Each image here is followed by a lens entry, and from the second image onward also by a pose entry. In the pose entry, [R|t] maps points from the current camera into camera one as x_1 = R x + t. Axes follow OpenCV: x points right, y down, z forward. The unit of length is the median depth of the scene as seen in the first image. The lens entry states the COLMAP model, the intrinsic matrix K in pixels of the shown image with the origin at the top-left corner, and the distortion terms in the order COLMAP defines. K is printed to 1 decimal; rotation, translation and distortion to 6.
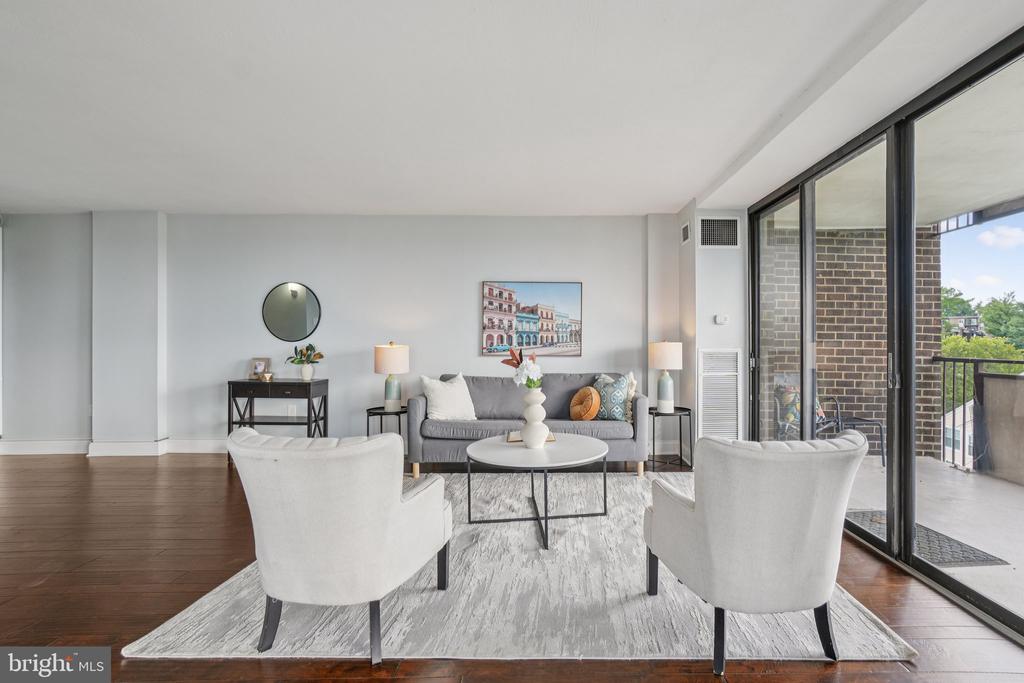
lens RADIAL K [[471.1, 0, 556.2], [0, 471.1, 340.2], [0, 0, 1]] dist [-0.005716, 0.000288]
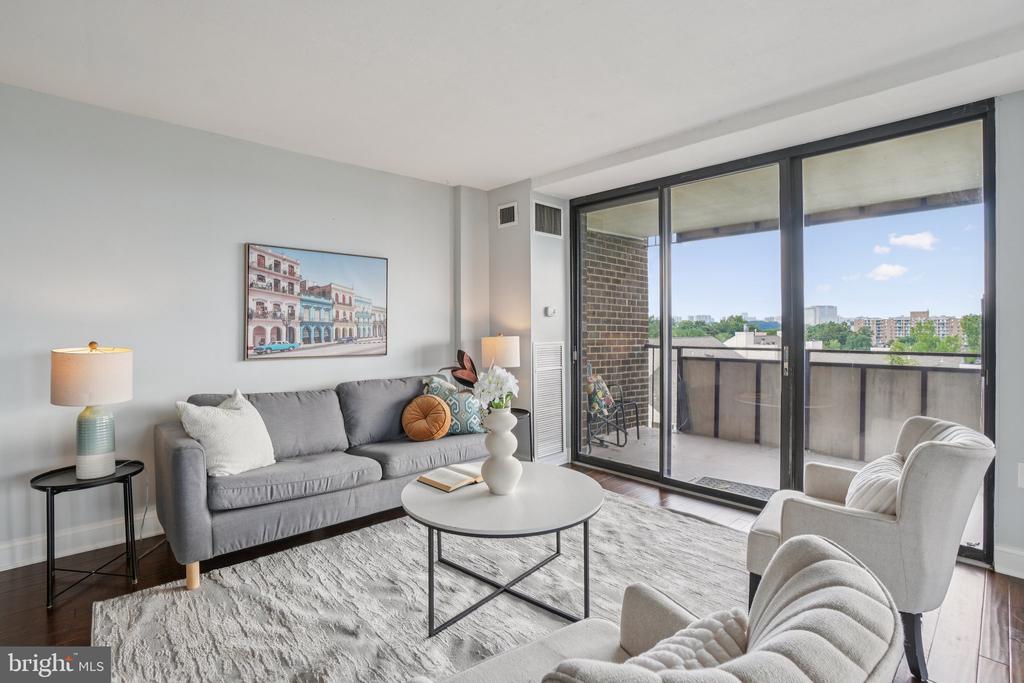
lens RADIAL K [[481.6, 0, 500.7], [0, 481.6, 331.4], [0, 0, 1]] dist [-0.043312, 0.000350]
pose [[0.754568, -0.006630, 0.656189, -0.337528], [0.000272, 0.999952, 0.009791, -0.012436], [-0.656222, -0.007210, 0.754533, 0.306820]]
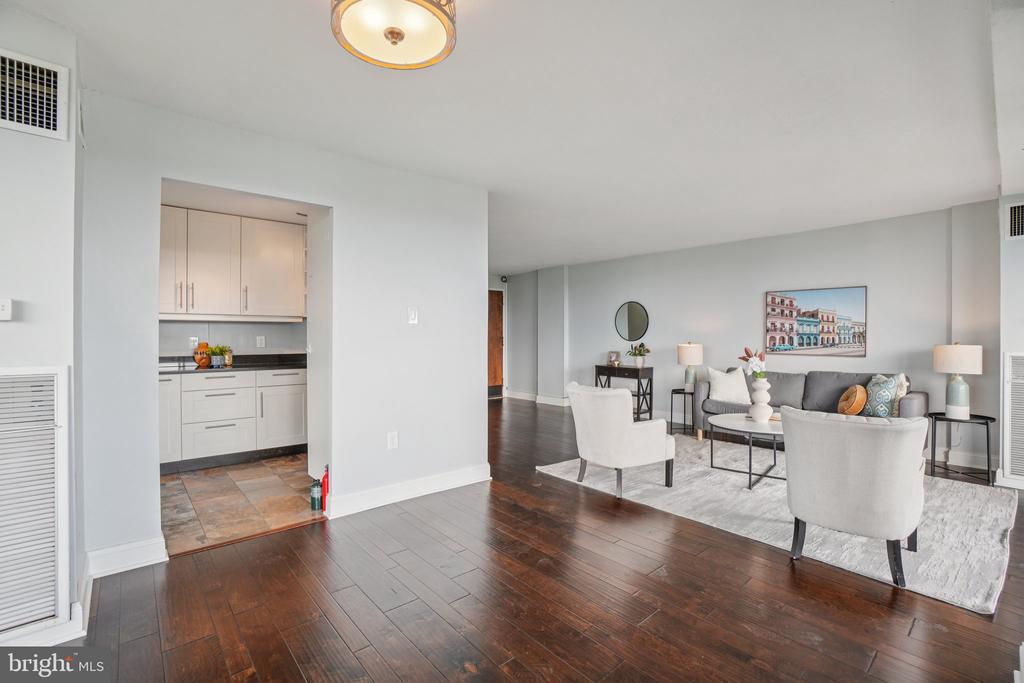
lens RADIAL K [[460.4, 0, 508.7], [0, 460.4, 333.9], [0, 0, 1]] dist [-0.049274, 0.016955]
pose [[0.645946, -0.004458, -0.763370, 0.318398], [0.000632, 0.999986, -0.005305, -0.012797], [0.763383, 0.002944, 0.645940, -0.257934]]
